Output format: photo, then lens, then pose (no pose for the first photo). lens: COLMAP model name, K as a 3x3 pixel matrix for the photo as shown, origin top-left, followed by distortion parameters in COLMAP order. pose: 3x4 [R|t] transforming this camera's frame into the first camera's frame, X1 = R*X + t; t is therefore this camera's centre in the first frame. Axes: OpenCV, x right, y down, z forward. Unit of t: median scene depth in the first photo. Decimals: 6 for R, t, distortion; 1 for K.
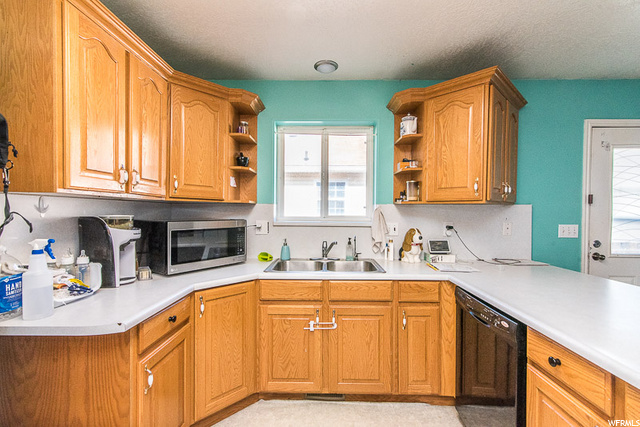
lens RADIAL K [[287.9, 0, 324.1], [0, 287.9, 214.4], [0, 0, 1]] dist [0.019941, -0.001032]
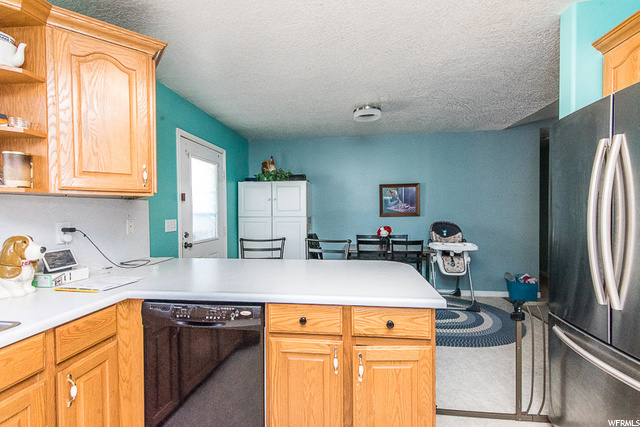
lens RADIAL K [[287.9, 0, 323.6], [0, 287.9, 215.0], [0, 0, 1]] dist [0.019941, -0.001032]
pose [[0.118988, -0.023526, 0.992617, -0.180535], [0.021859, 0.999539, 0.021070, 0.007228], [-0.992655, 0.019191, 0.119447, 0.303754]]
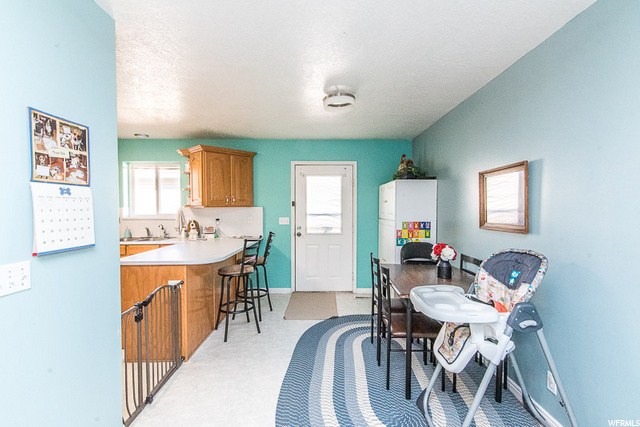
lens RADIAL K [[287.9, 0, 318.9], [0, 287.9, 214.0], [0, 0, 1]] dist [0.019941, -0.001032]
pose [[0.998403, -0.008925, 0.055784, 0.977832], [0.008189, 0.999877, 0.013409, -0.009999], [-0.055897, -0.012931, 0.998353, -0.855928]]
